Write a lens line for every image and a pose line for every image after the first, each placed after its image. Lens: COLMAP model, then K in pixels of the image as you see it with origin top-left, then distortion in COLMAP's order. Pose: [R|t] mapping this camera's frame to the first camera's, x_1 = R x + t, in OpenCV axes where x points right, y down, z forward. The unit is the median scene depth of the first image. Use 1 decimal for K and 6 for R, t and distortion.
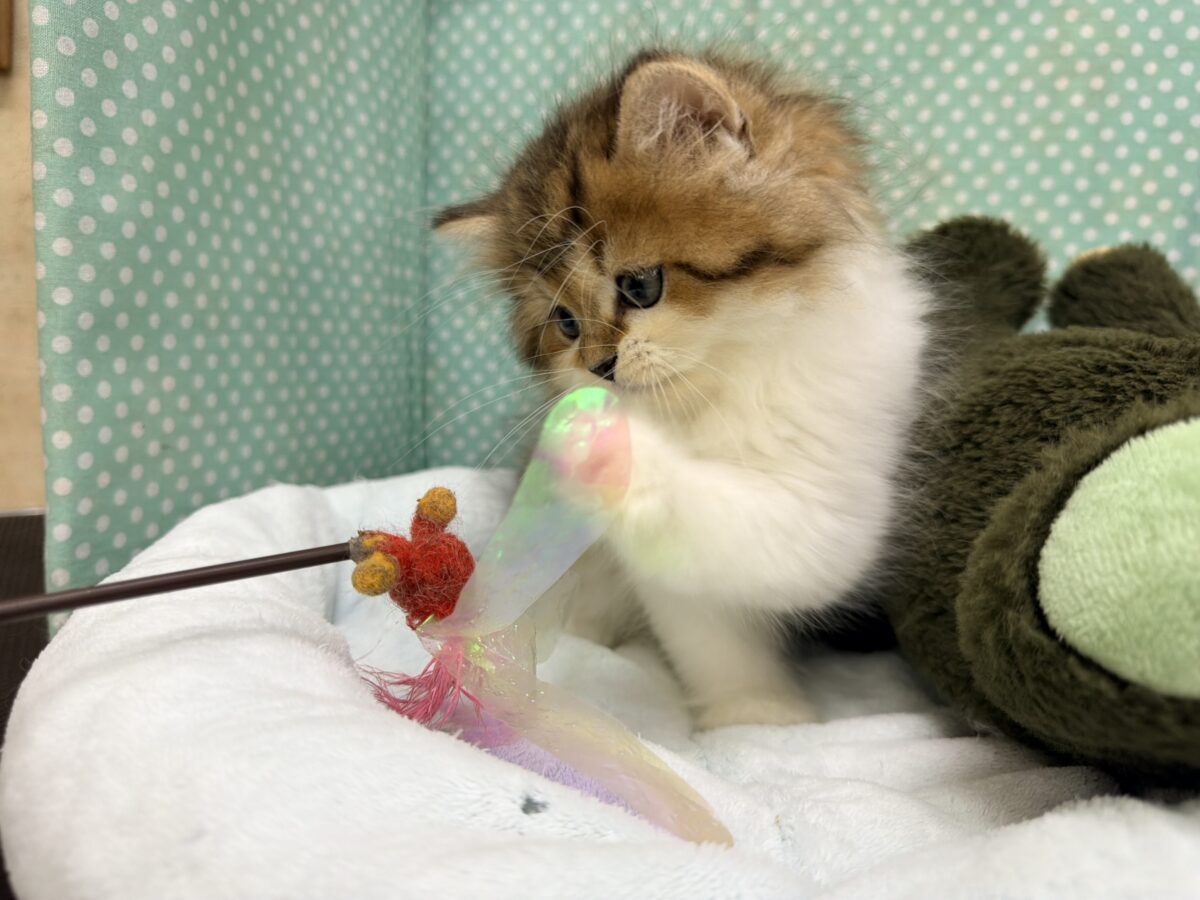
lens RADIAL K [[1082.4, 0, 603.9], [0, 1082.4, 418.1], [0, 0, 1]] dist [0.003788, 0.092891]
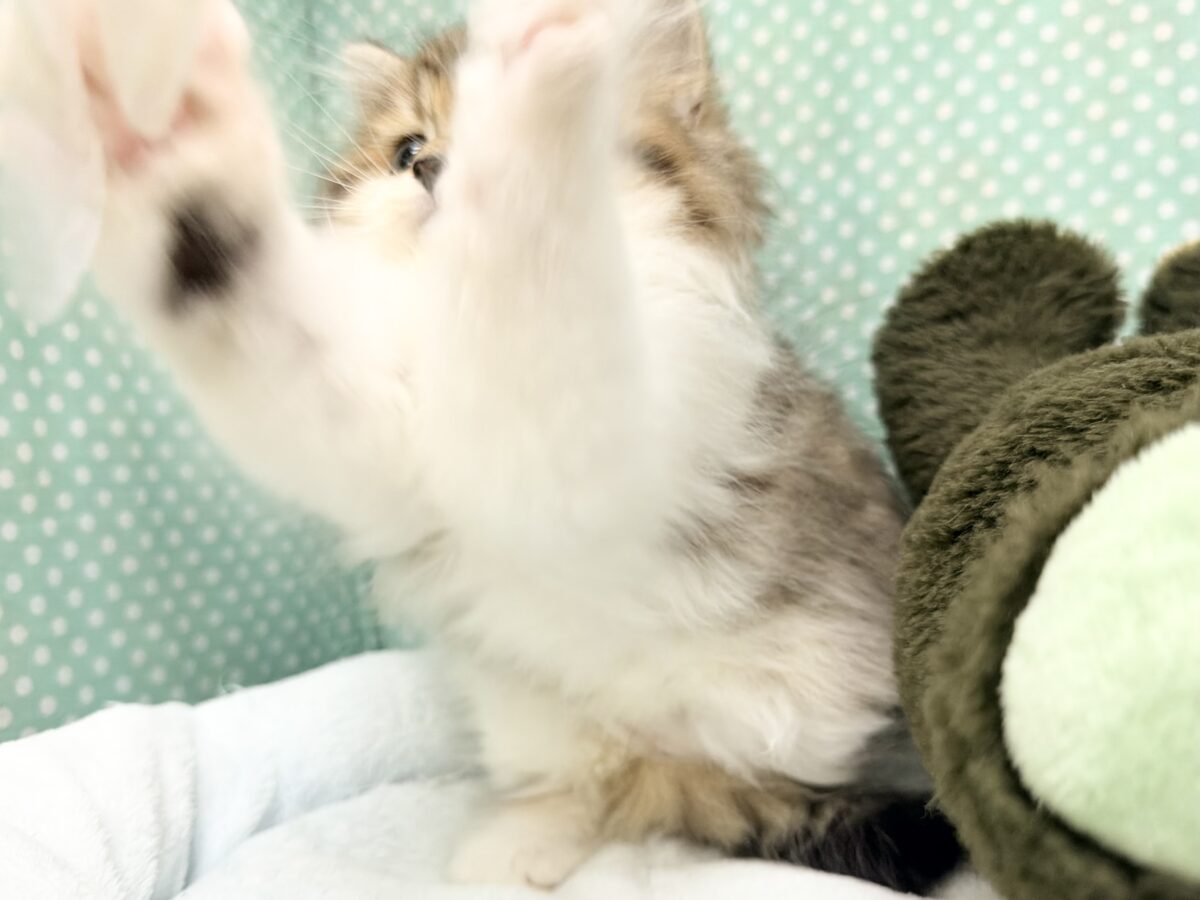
lens RADIAL K [[1273.0, 0, 633.8], [0, 1273.0, 482.2], [0, 0, 1]] dist [-0.006969, 0.026216]
pose [[0.986702, -0.138459, -0.085134, 0.133941], [0.131465, 0.987847, -0.082916, 0.025636], [0.095580, 0.070622, 0.992913, 0.126431]]
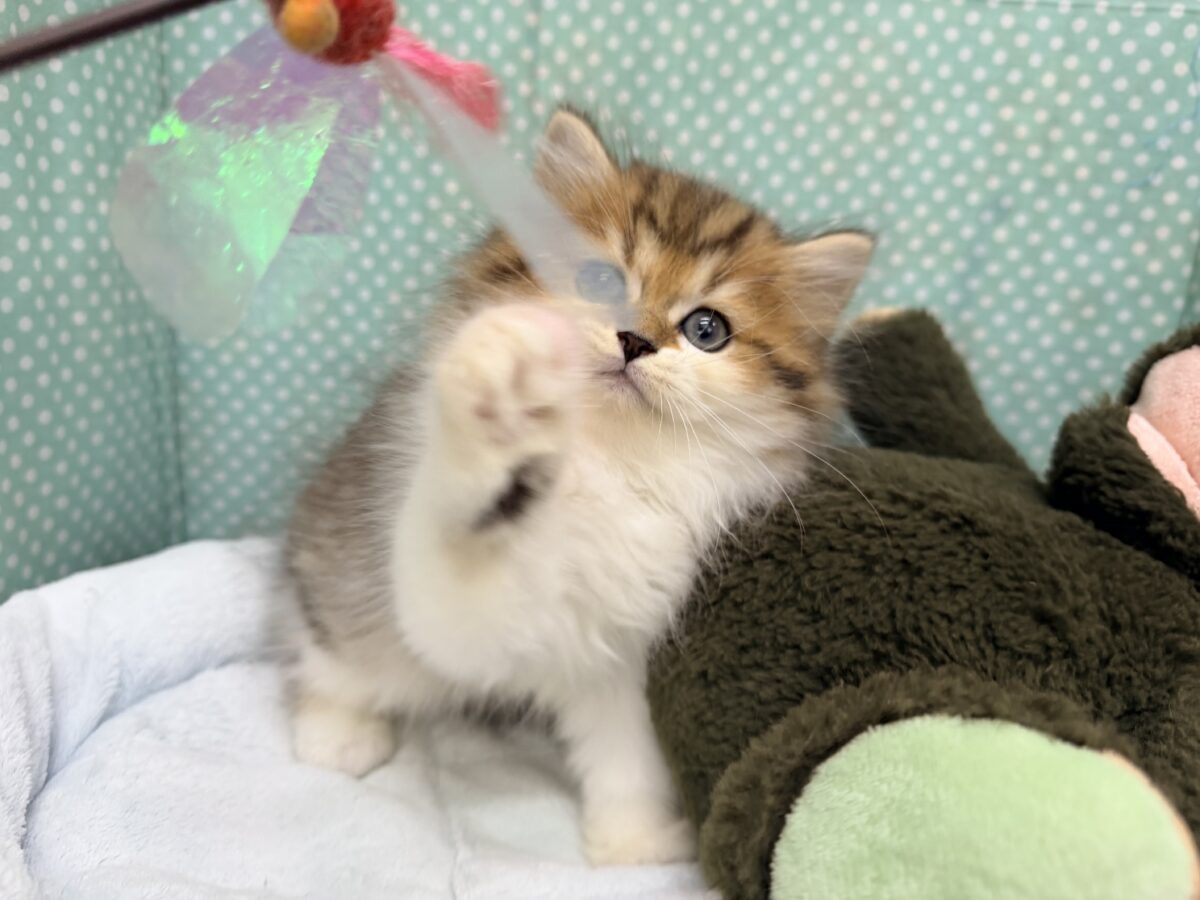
lens RADIAL K [[1082.4, 0, 603.9], [0, 1082.4, 418.1], [0, 0, 1]] dist [0.003788, 0.092891]
pose [[0.987603, -0.012353, 0.156487, 0.054784], [-0.008895, 0.990894, 0.134353, -0.184718], [-0.156721, -0.134080, 0.978499, 0.071972]]
